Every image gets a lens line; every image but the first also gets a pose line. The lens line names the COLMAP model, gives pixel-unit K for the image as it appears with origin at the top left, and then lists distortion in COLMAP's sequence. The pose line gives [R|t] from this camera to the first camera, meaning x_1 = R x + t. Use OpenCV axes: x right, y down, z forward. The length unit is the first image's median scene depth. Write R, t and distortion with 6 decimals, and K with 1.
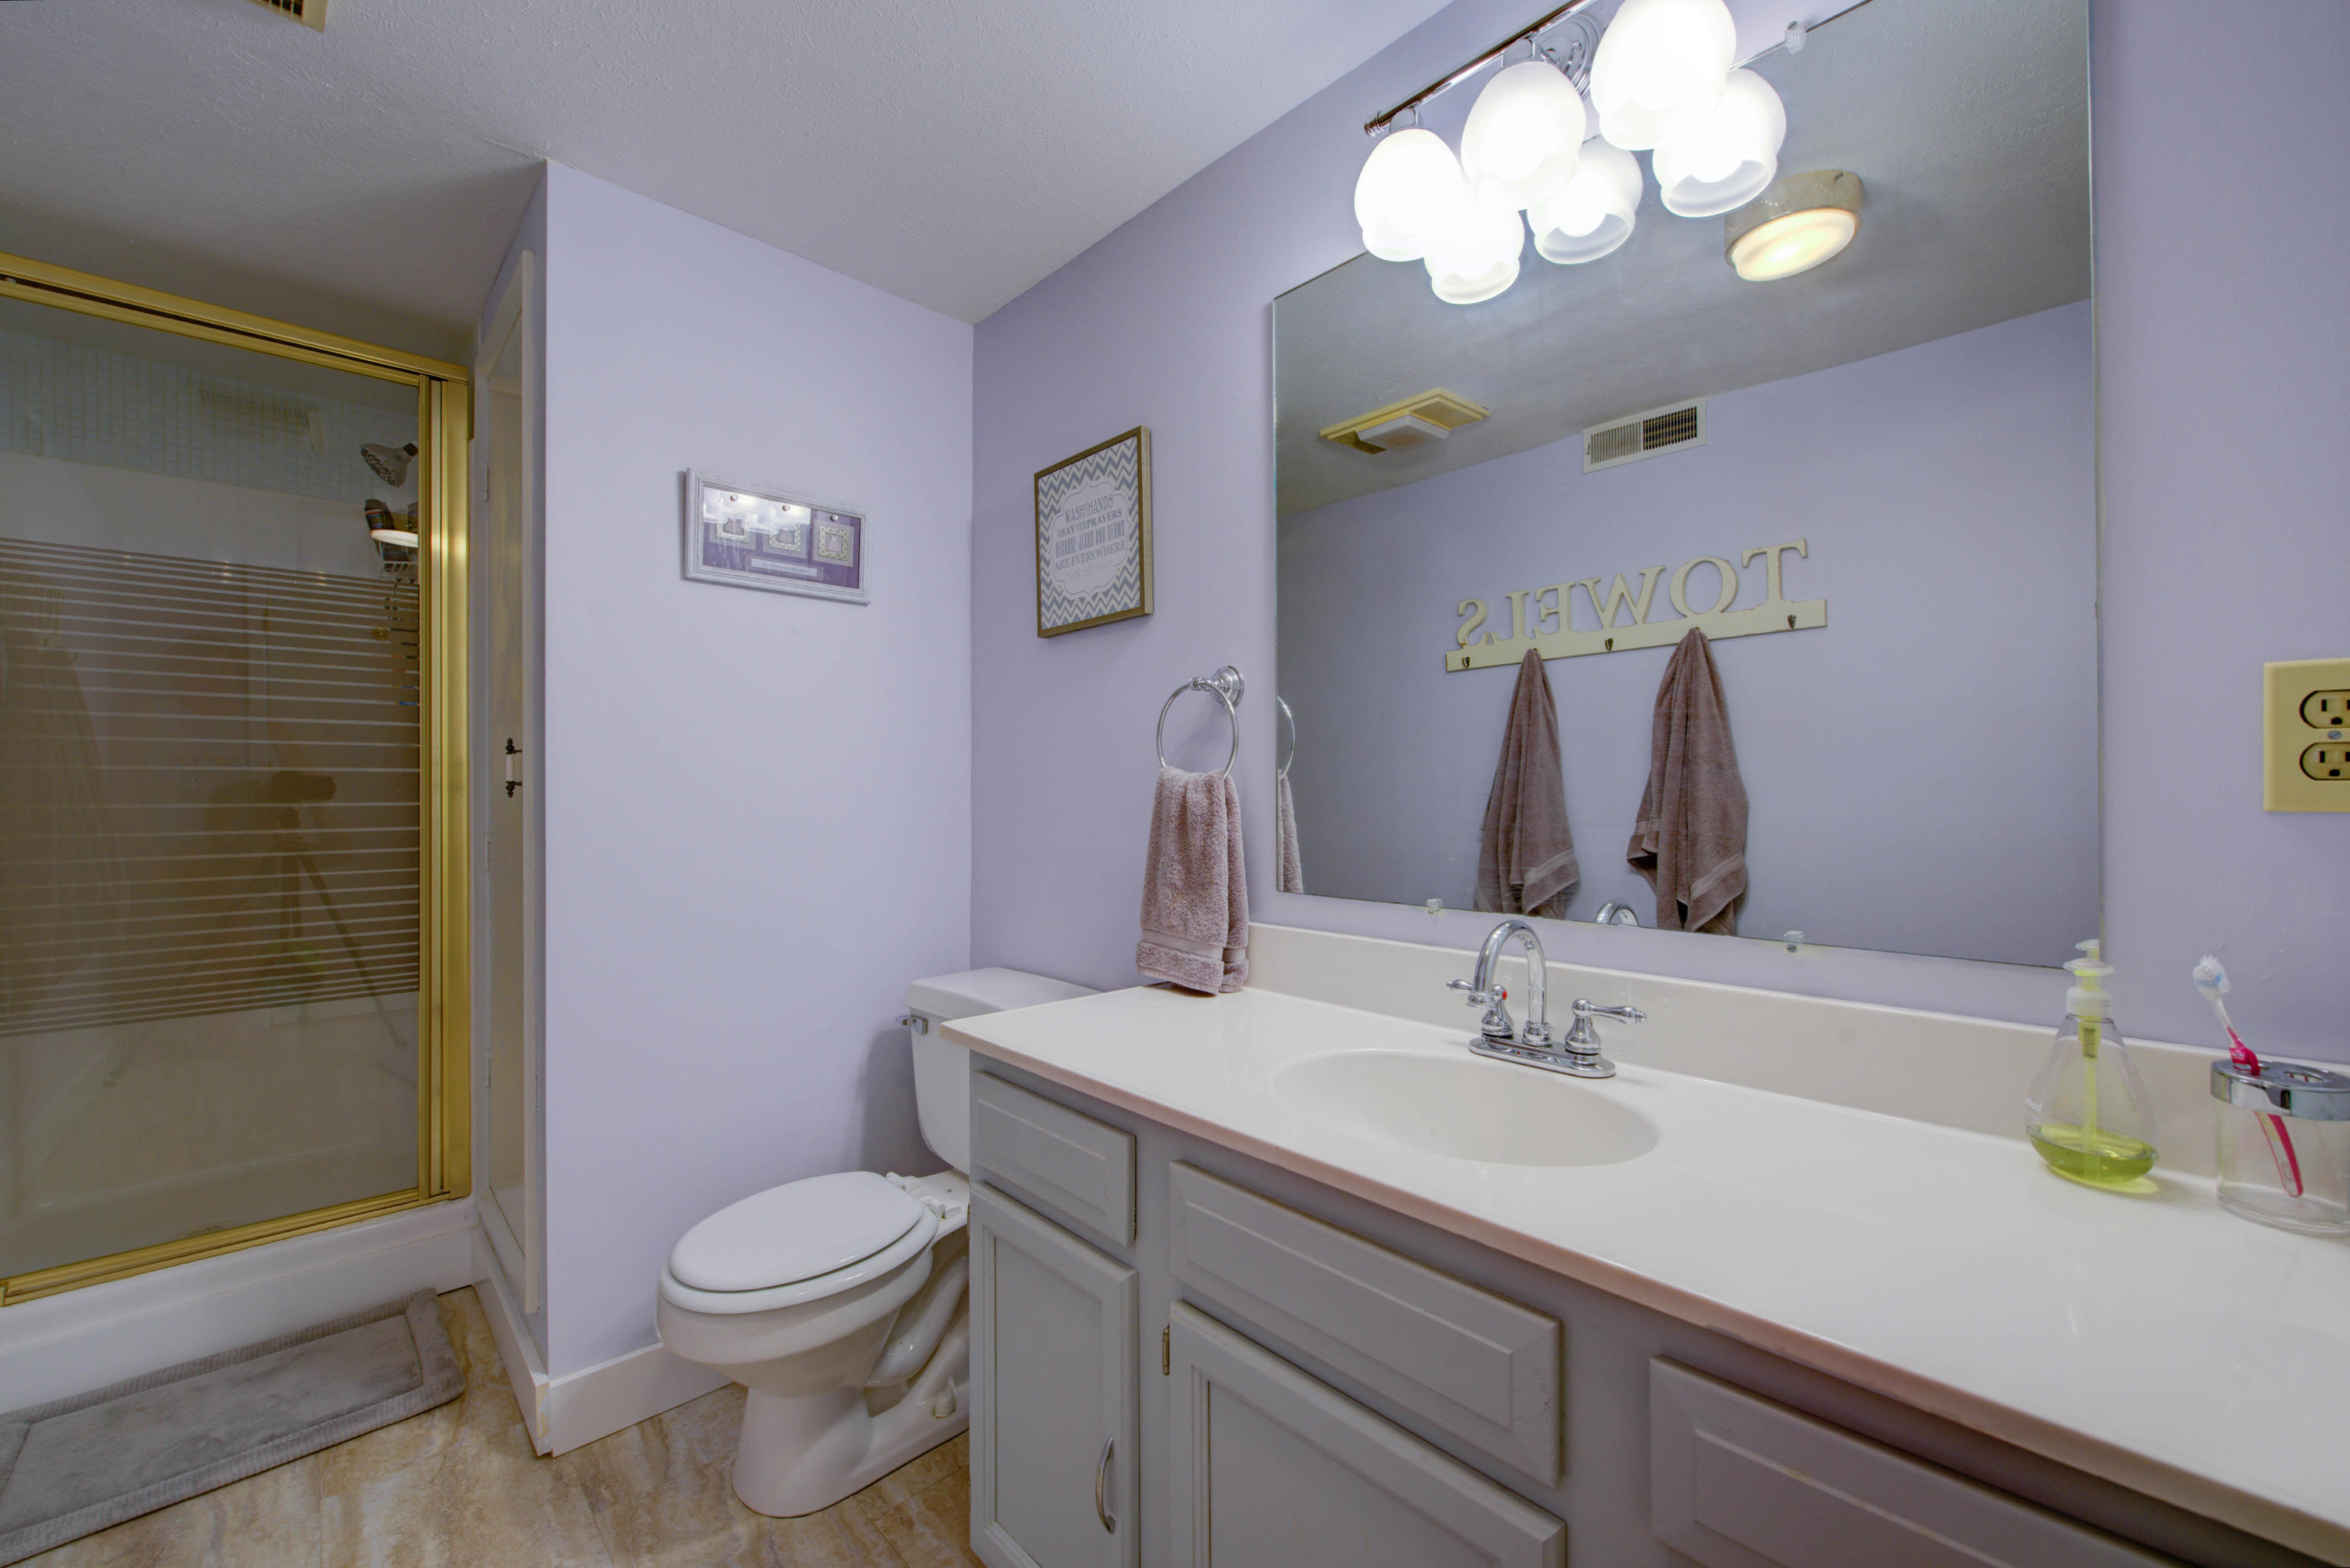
lens RADIAL K [[942.2, 0, 1165.7], [0, 942.2, 790.1], [0, 0, 1]] dist [0.003218, 0.000155]
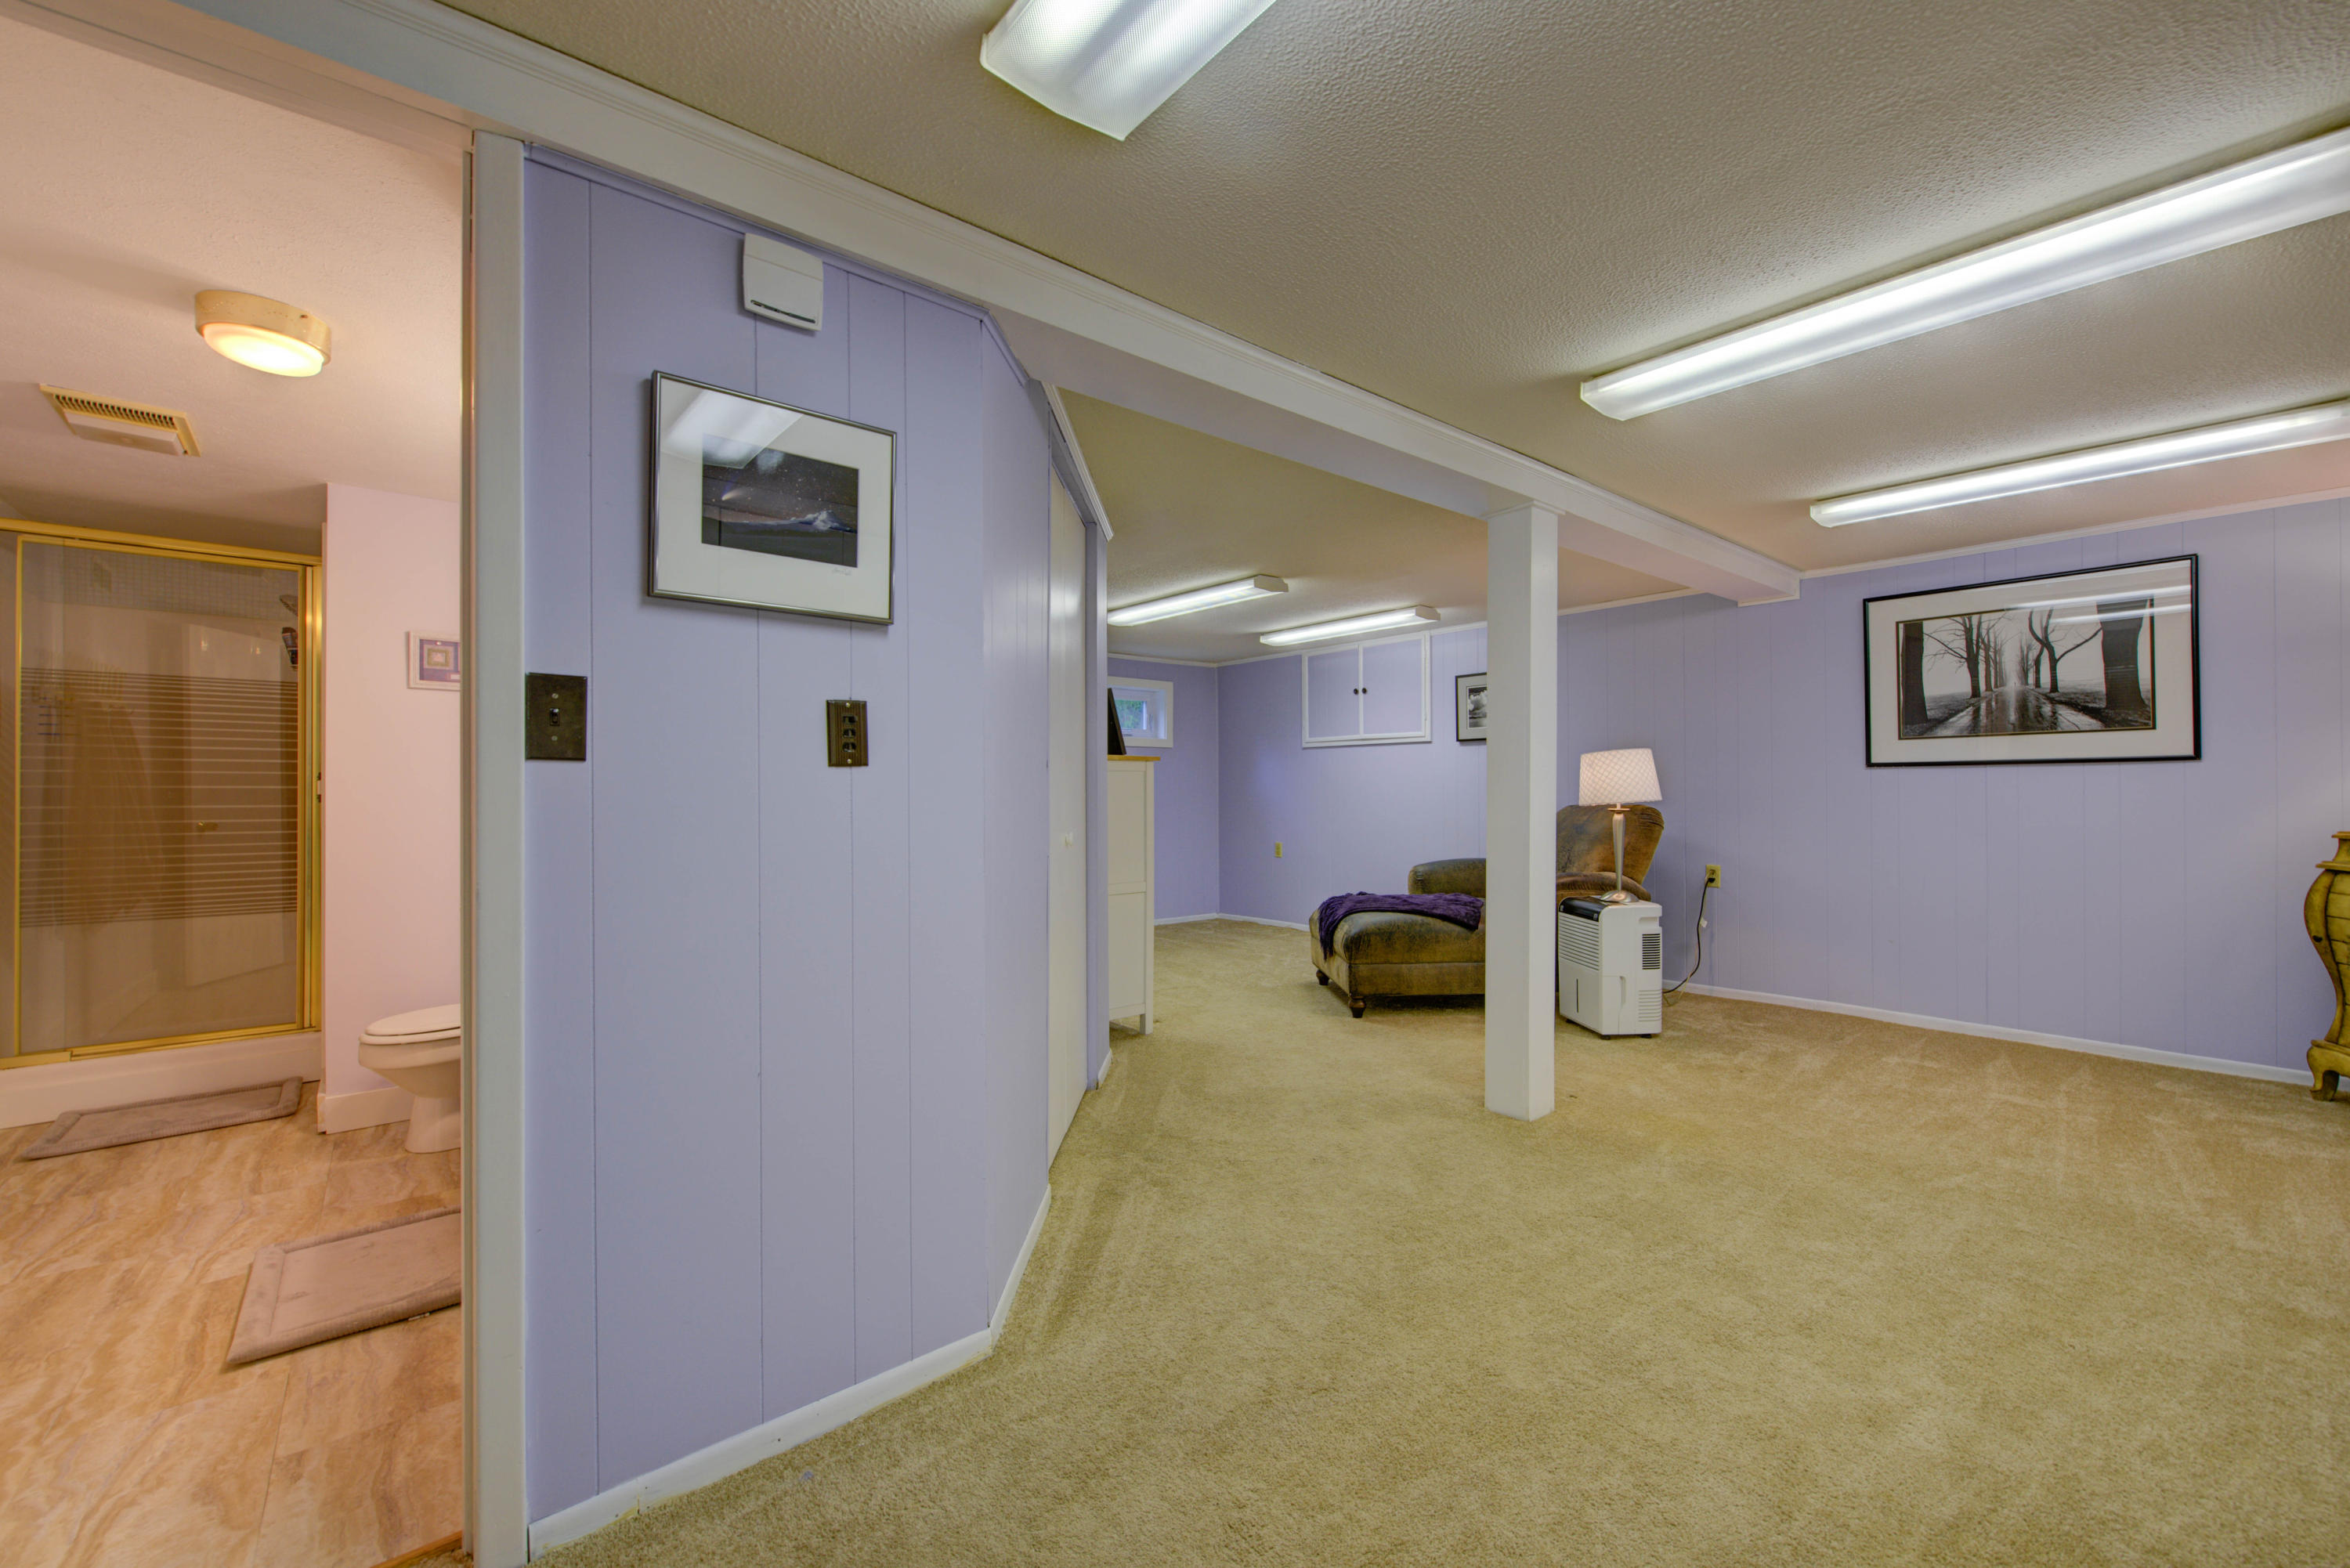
lens RADIAL K [[942.2, 0, 1176.9], [0, 942.2, 780.7], [0, 0, 1]] dist [0.003218, 0.000155]
pose [[0.998738, -0.000546, -0.050212, 1.222134], [0.000447, 0.999998, -0.001986, -0.035619], [0.050213, 0.001961, 0.998737, -0.887838]]
